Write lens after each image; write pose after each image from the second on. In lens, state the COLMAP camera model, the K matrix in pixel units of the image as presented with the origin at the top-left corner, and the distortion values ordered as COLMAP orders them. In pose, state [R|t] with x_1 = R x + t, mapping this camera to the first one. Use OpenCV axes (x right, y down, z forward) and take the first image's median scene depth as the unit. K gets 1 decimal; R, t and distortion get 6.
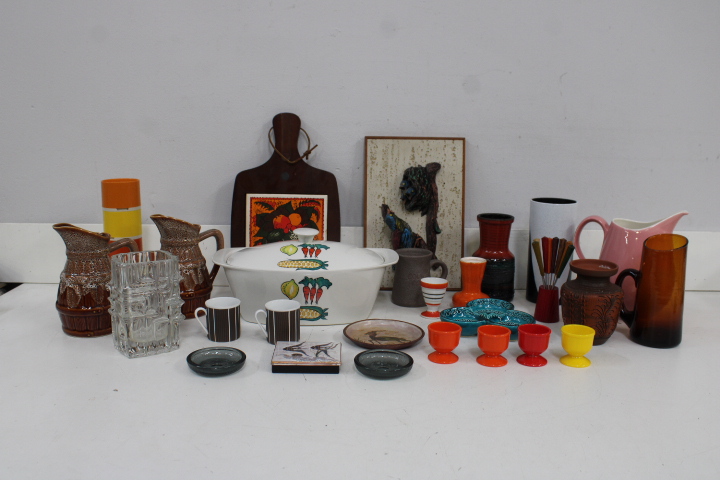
lens RADIAL K [[711.8, 0, 360.0], [0, 711.8, 240.0], [0, 0, 1]] dist [-0.129885, 0.018534]
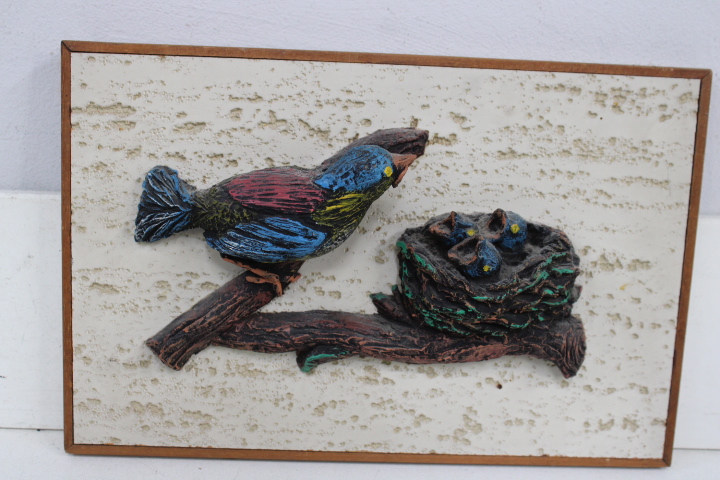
lens RADIAL K [[989.3, 0, 360.0], [0, 989.3, 240.0], [0, 0, 1]] dist [-0.050665, -0.016198]
pose [[-0.033752, 0.988393, 0.148122, 0.019002], [-0.995050, -0.019372, -0.097472, 0.002946], [-0.093471, -0.150679, 0.984154, 0.675899]]
